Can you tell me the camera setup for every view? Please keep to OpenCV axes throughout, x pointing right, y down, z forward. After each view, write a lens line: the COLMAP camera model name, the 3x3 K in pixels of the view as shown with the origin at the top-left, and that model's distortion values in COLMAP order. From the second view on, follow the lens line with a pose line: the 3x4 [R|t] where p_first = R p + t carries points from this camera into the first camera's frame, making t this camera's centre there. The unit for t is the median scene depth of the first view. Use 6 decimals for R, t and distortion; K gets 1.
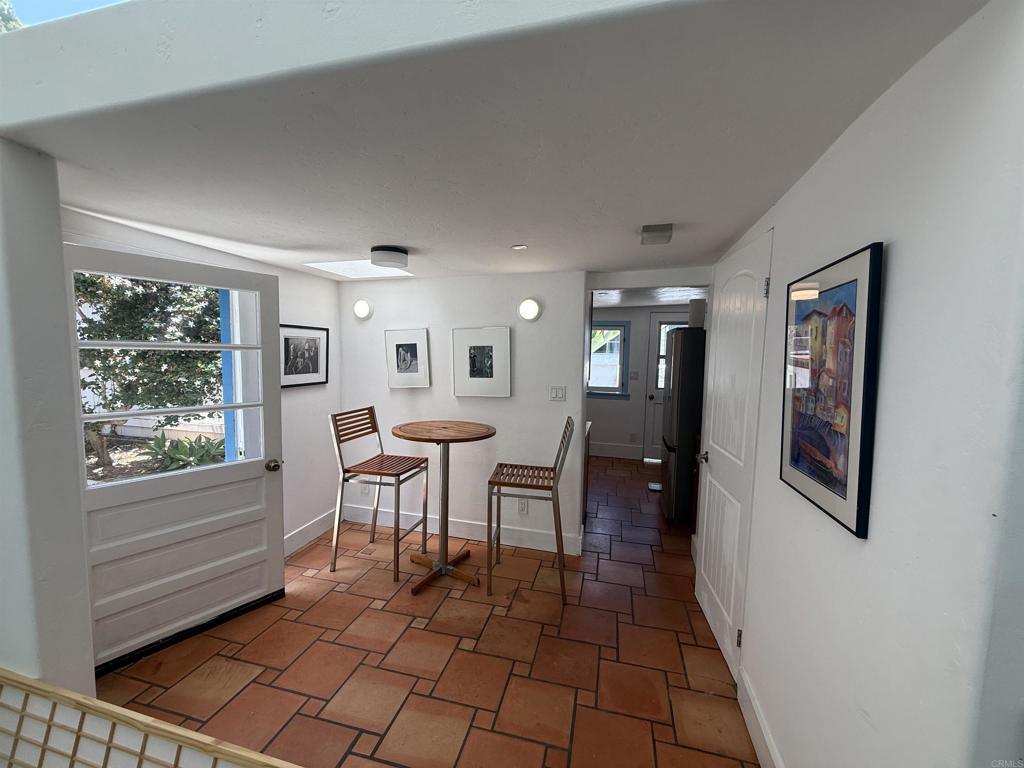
lens RADIAL K [[411.7, 0, 510.9], [0, 411.7, 385.8], [0, 0, 1]] dist [0.001481, 0.000072]
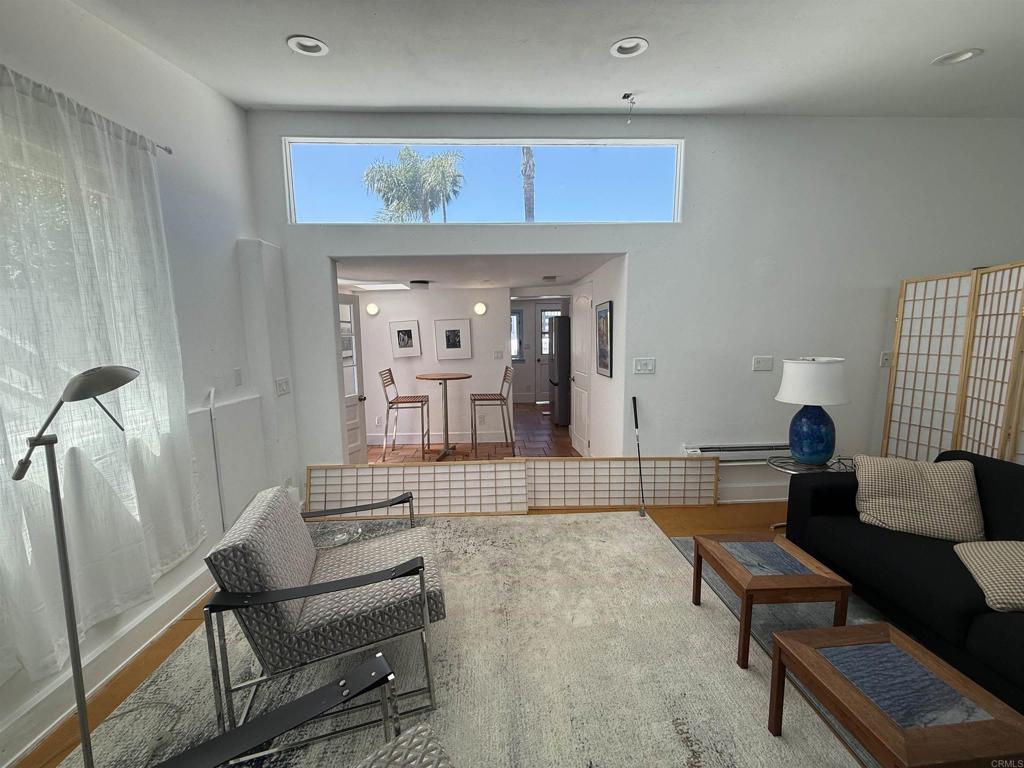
lens RADIAL K [[411.7, 0, 512.7], [0, 411.7, 386.5], [0, 0, 1]] dist [0.001481, 0.000072]
pose [[0.953188, -0.073110, 0.293406, -0.356269], [0.058975, 0.996645, 0.056748, 0.057225], [-0.296571, -0.036788, 0.954302, -0.741065]]
